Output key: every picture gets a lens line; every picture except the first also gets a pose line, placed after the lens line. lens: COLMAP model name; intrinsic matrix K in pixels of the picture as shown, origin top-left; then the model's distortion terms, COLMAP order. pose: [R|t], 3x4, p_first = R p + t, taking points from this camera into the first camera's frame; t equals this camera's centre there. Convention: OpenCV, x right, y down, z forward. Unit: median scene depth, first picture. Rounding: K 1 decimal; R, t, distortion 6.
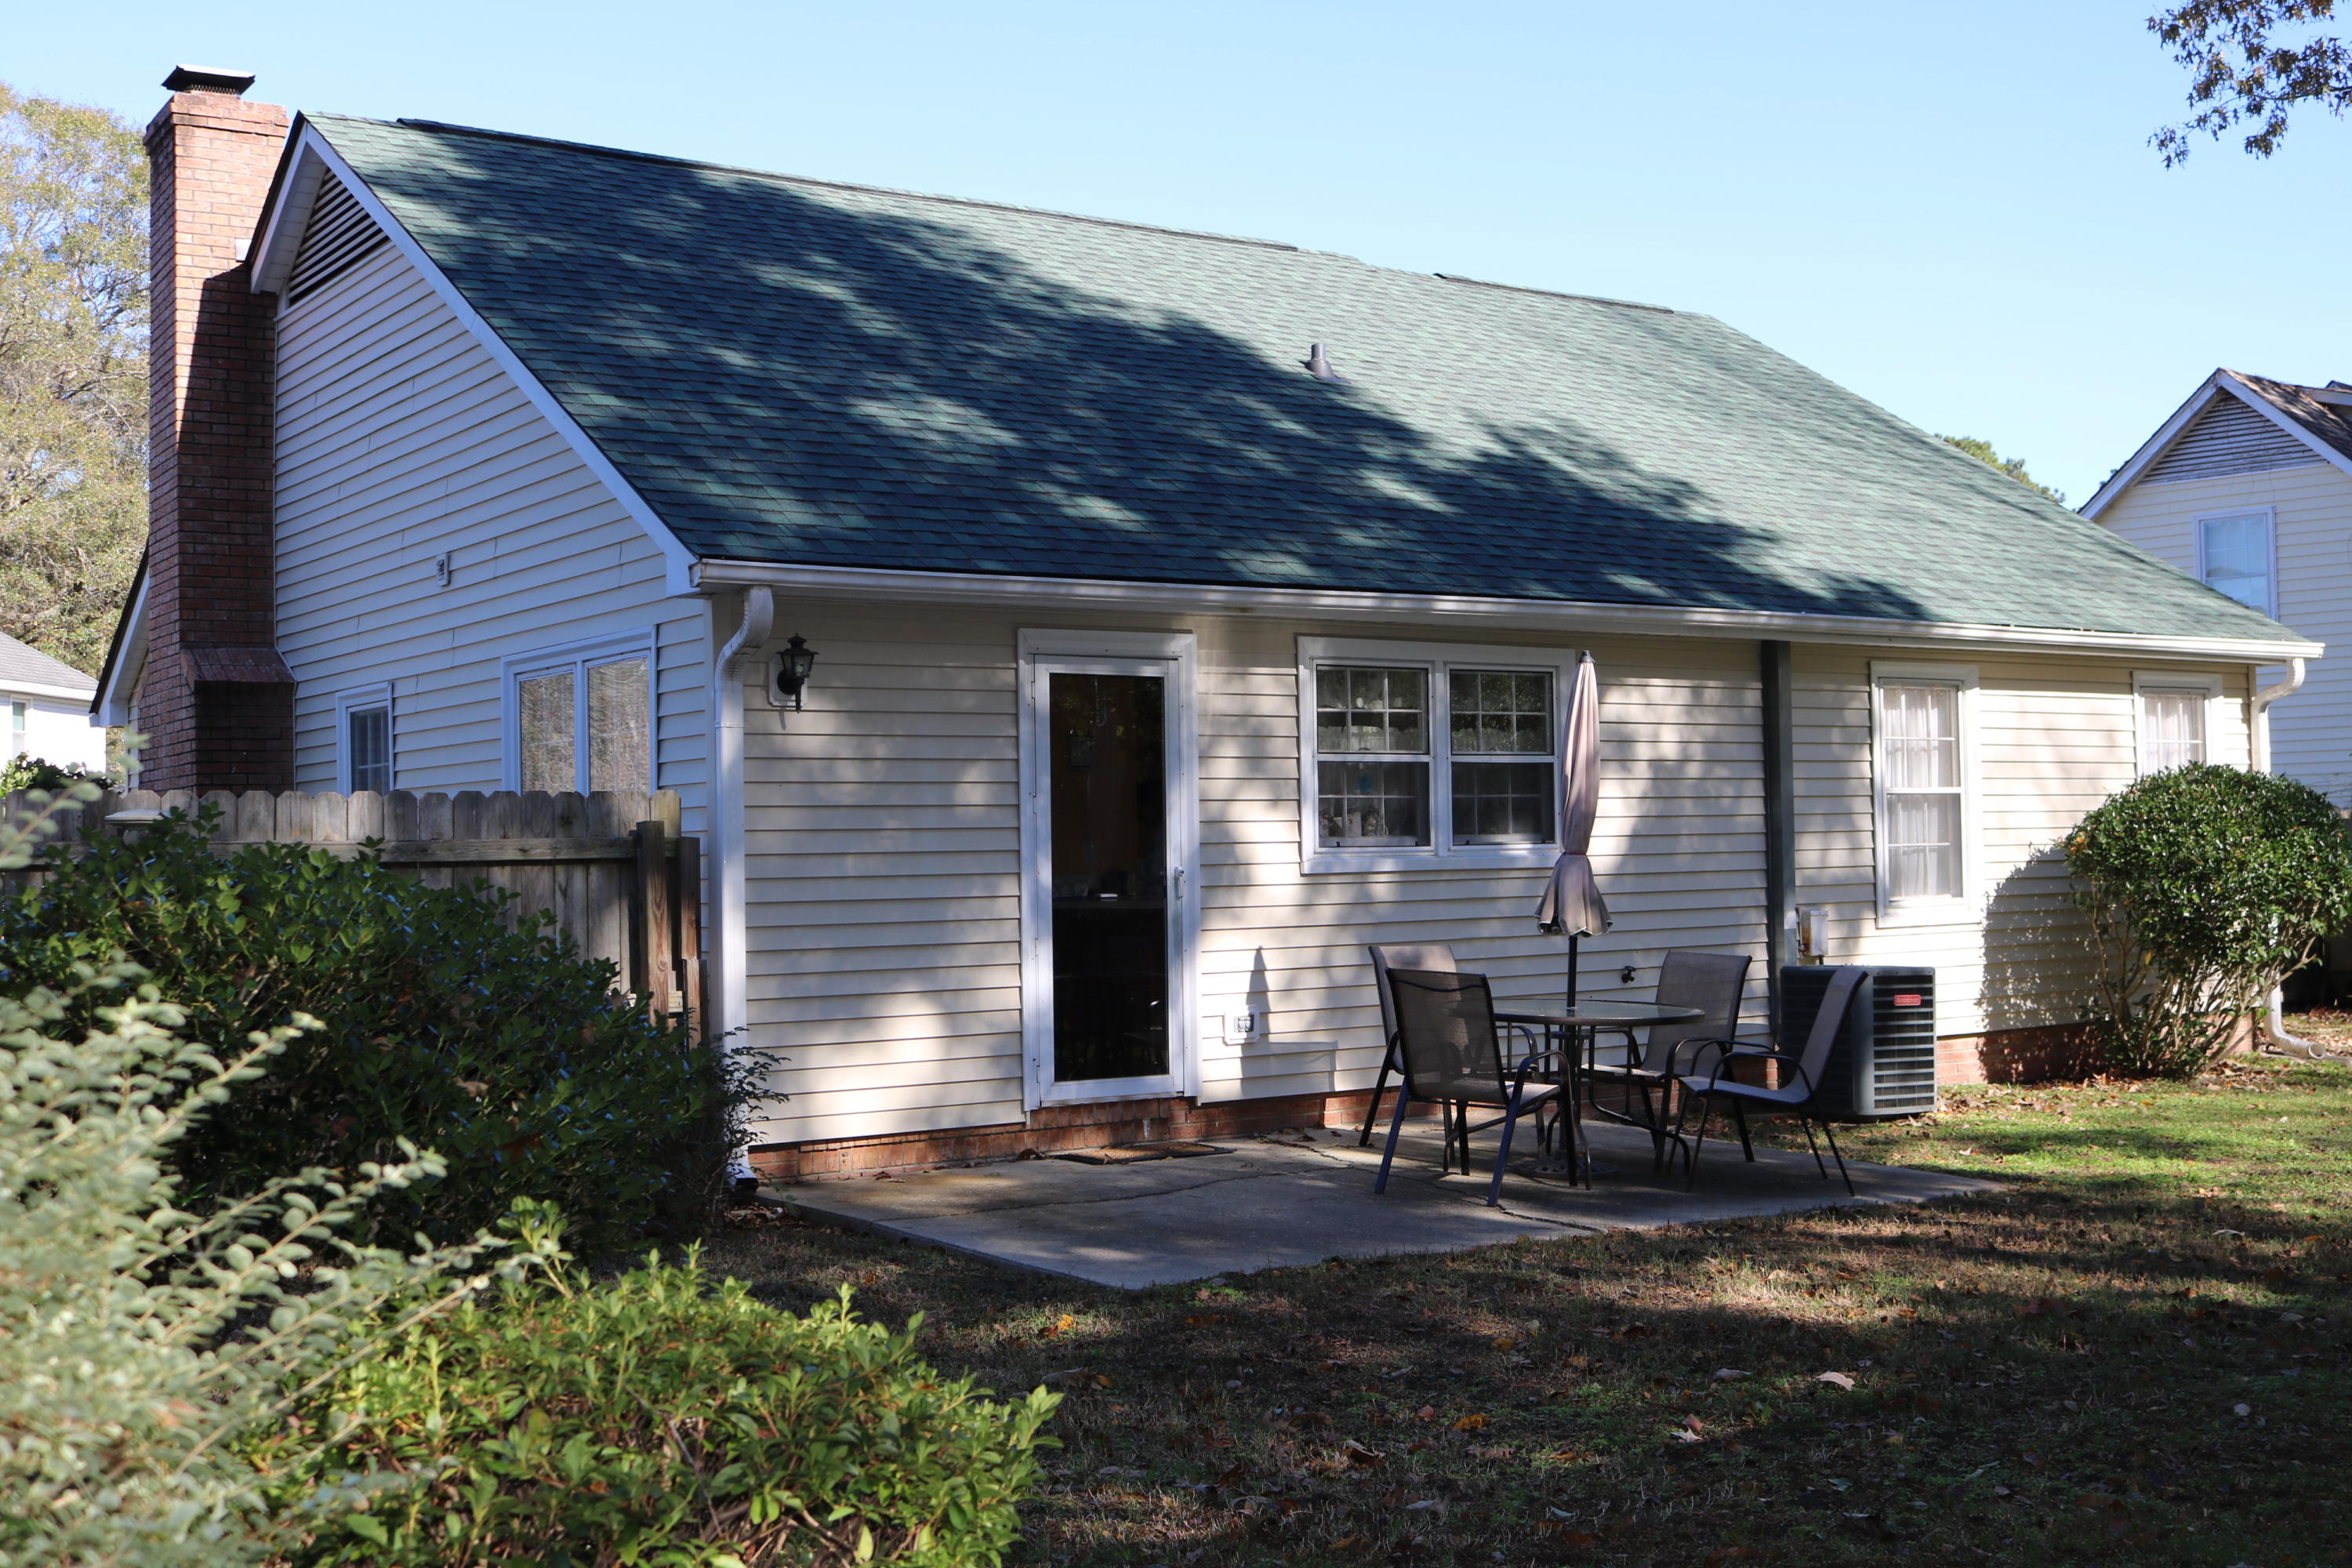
lens RADIAL K [[2661.1, 0, 1194.0], [0, 2661.1, 779.9], [0, 0, 1]] dist [-0.111995, 0.119613]
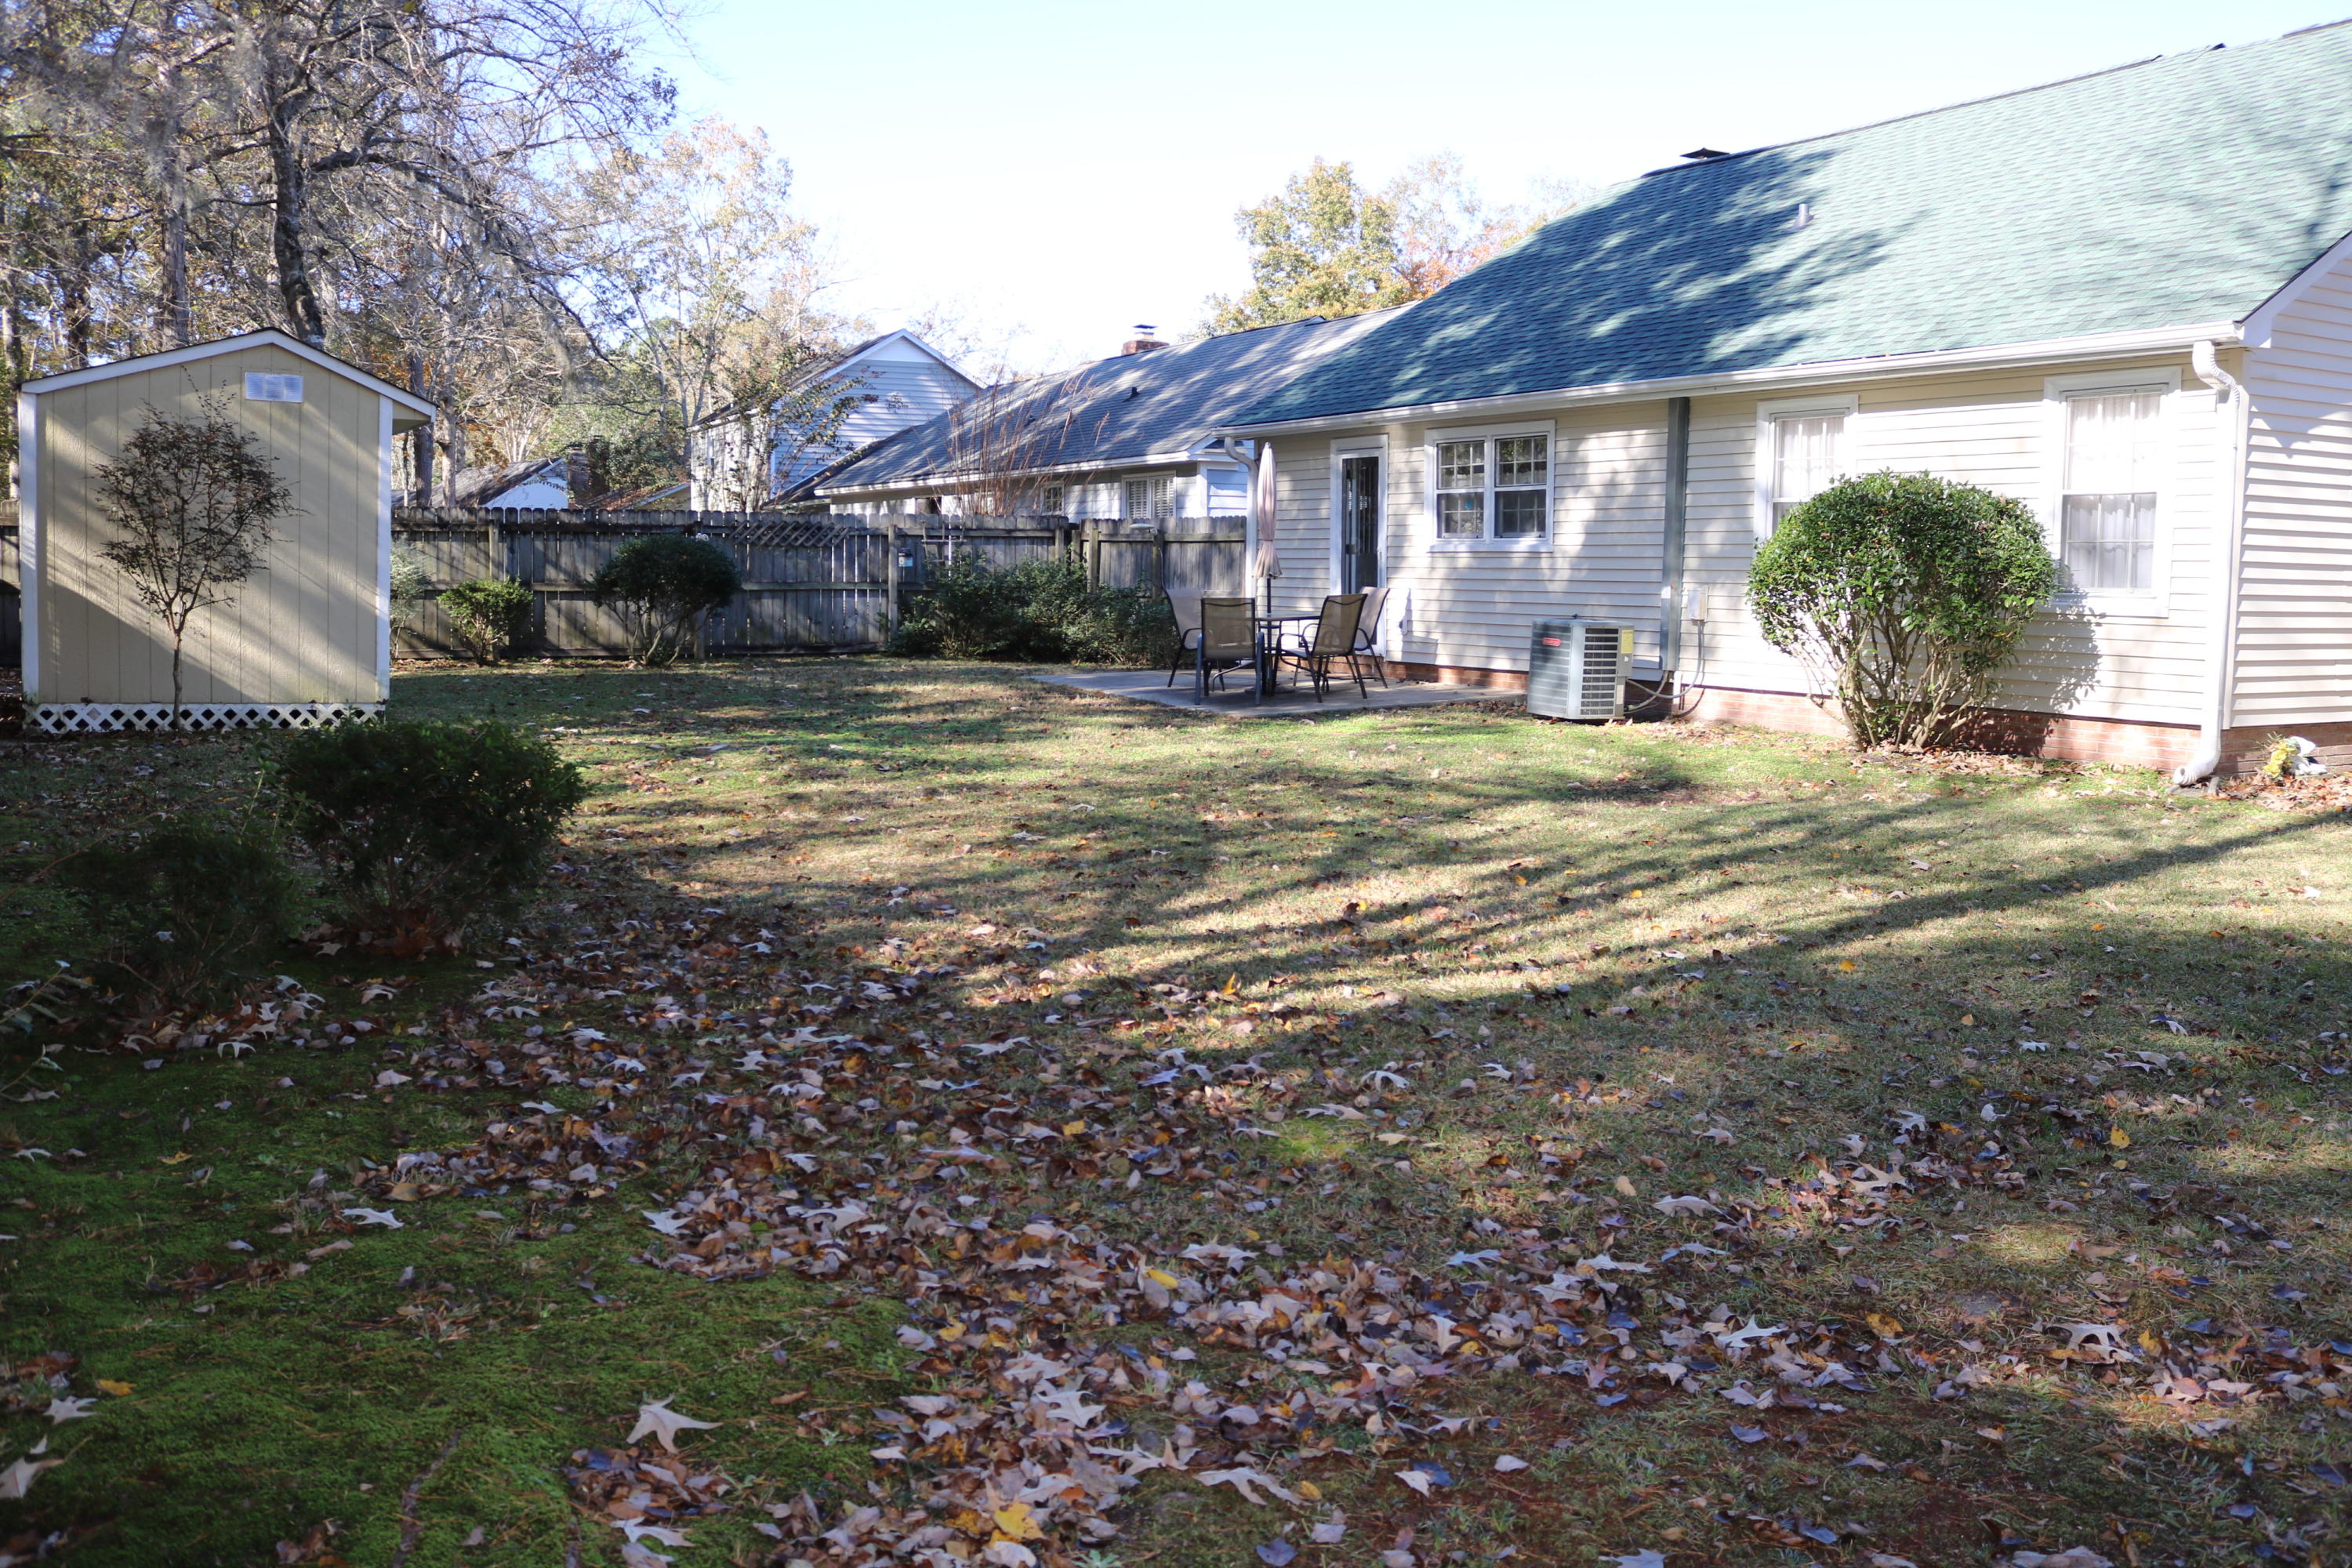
lens RADIAL K [[1986.0, 0, 1176.0], [0, 1986.0, 784.0], [0, 0, 1]] dist [-0.159044, 0.139903]
pose [[-0.110564, 0.125996, -0.985850, 1.383475], [0.022727, 0.991993, 0.124233, 0.018090], [0.993609, -0.008670, -0.112542, 0.888691]]
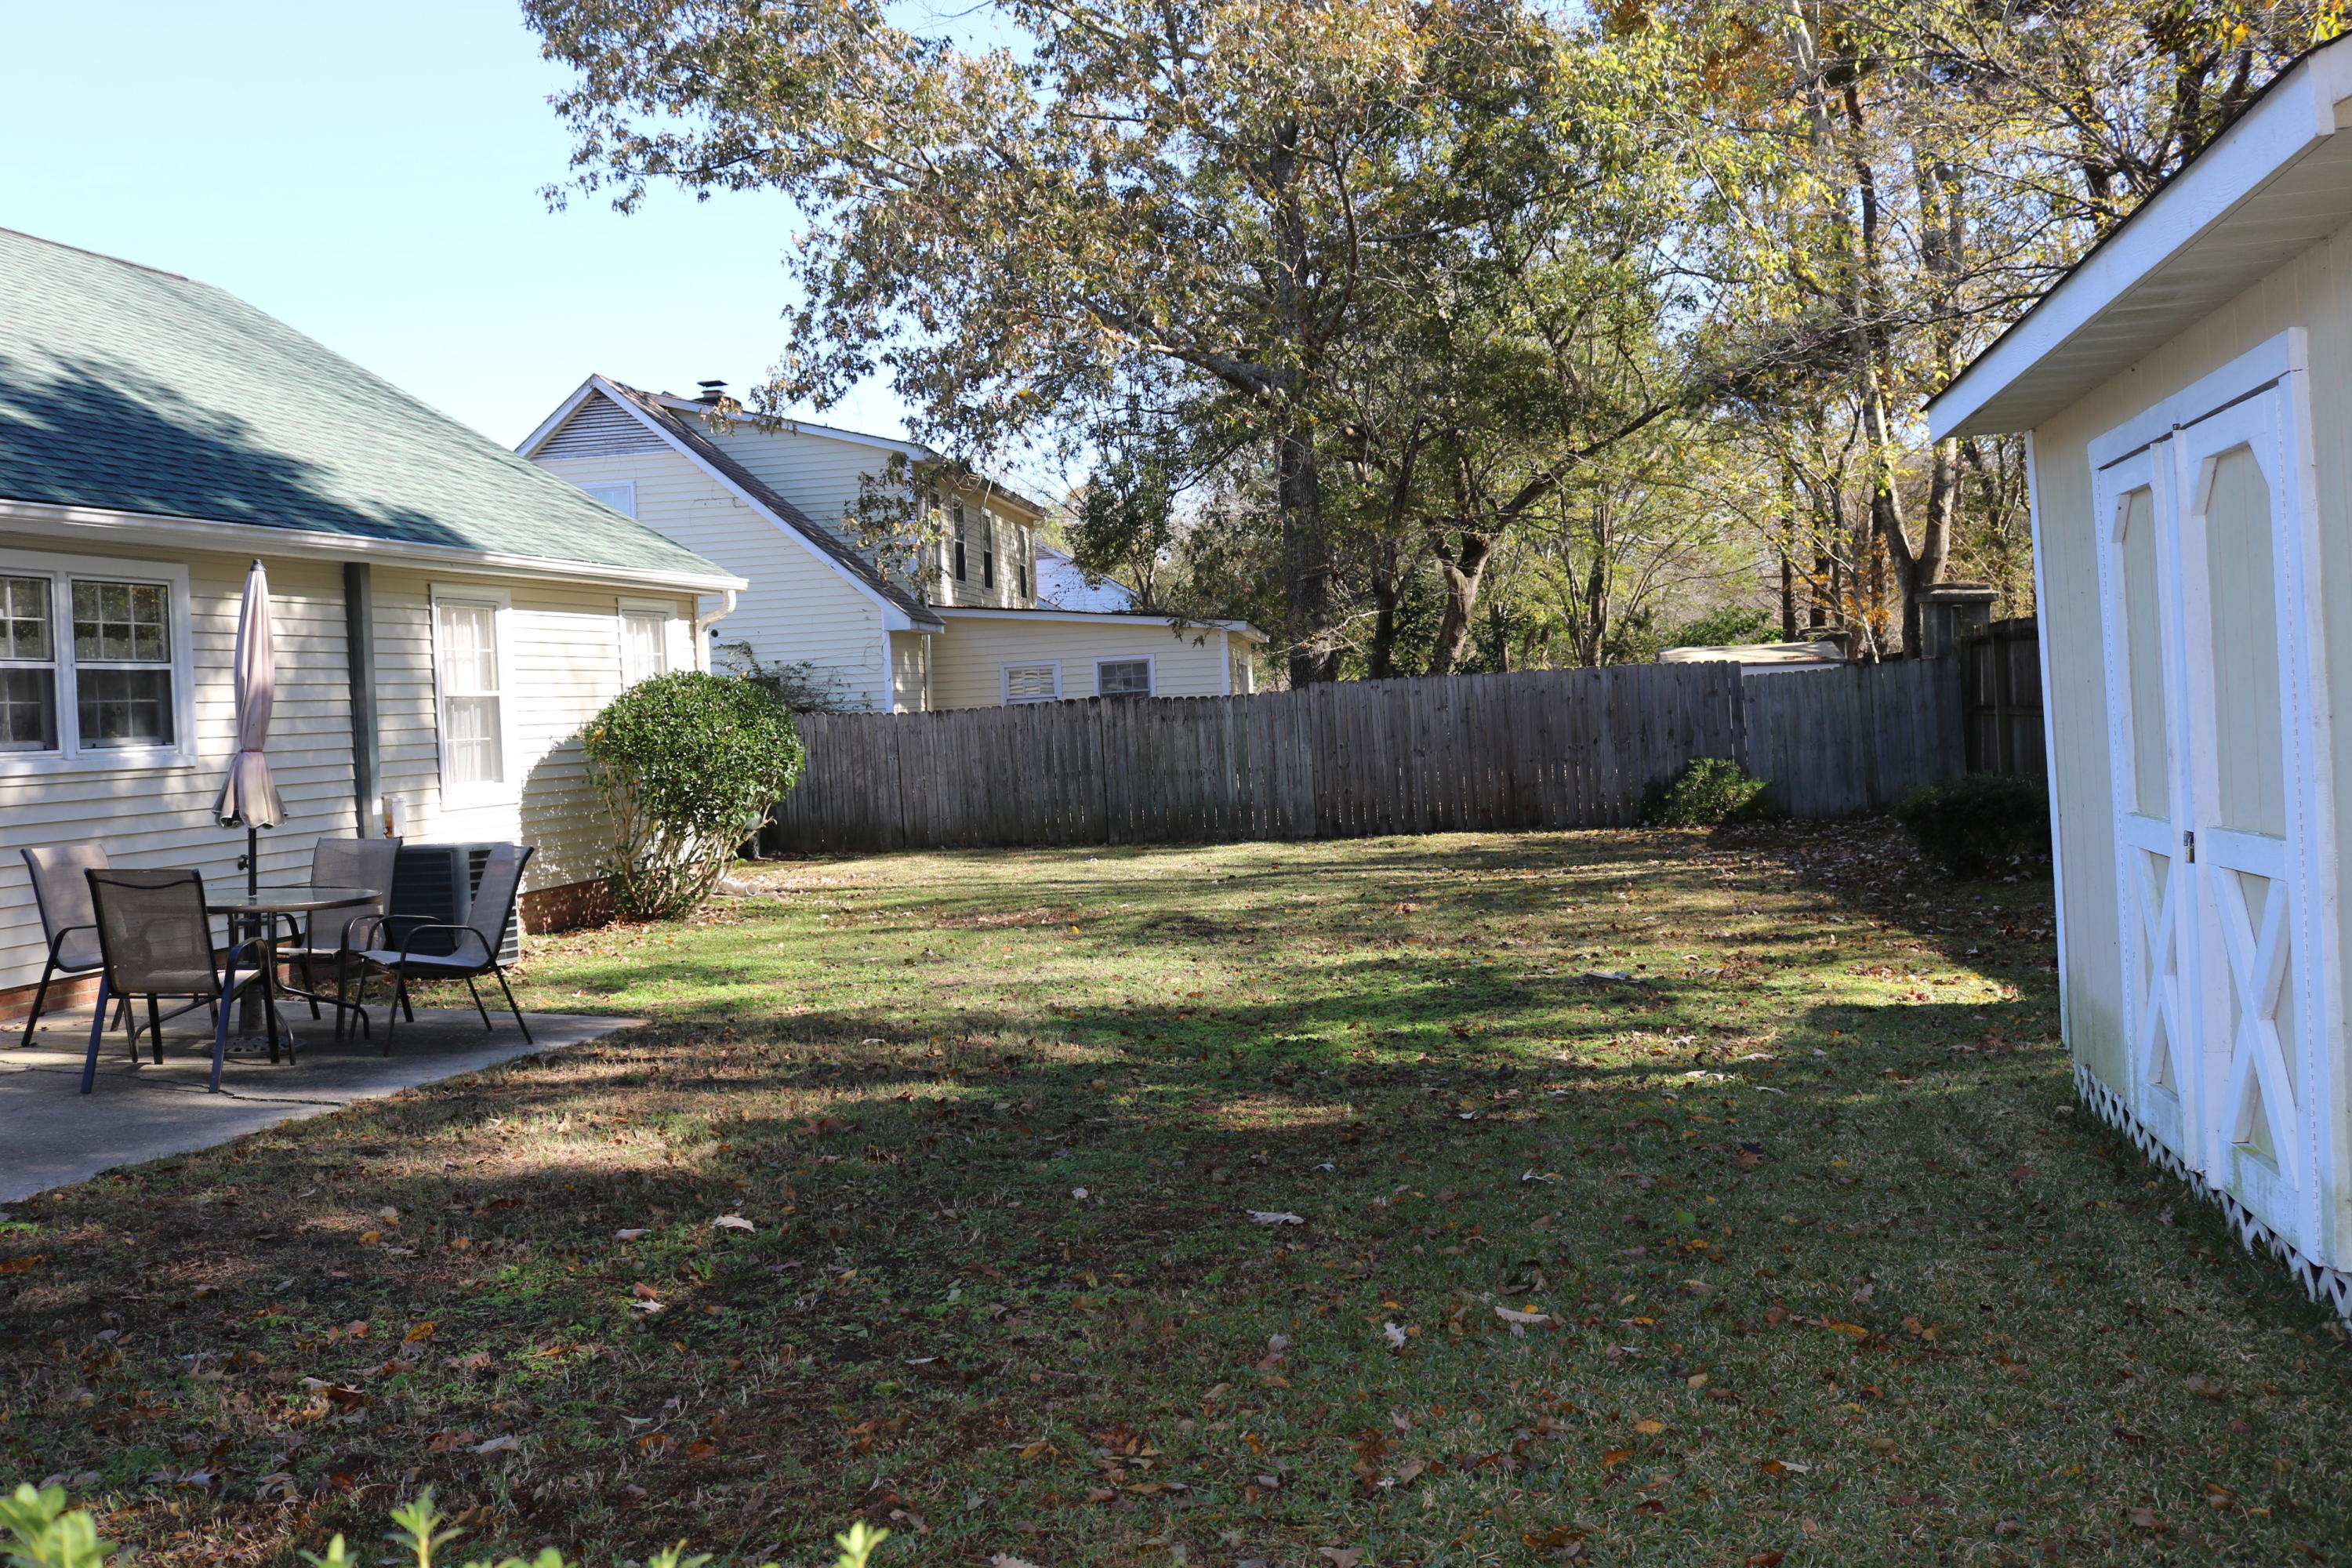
lens RADIAL K [[1994.6, 0, 1171.5], [0, 1994.6, 783.1], [0, 0, 1]] dist [-0.150205, 0.131167]
pose [[0.758596, -0.038764, 0.650407, -0.066476], [0.010318, 0.998818, 0.047494, 0.006103], [-0.651480, -0.029318, 0.758099, 0.138657]]
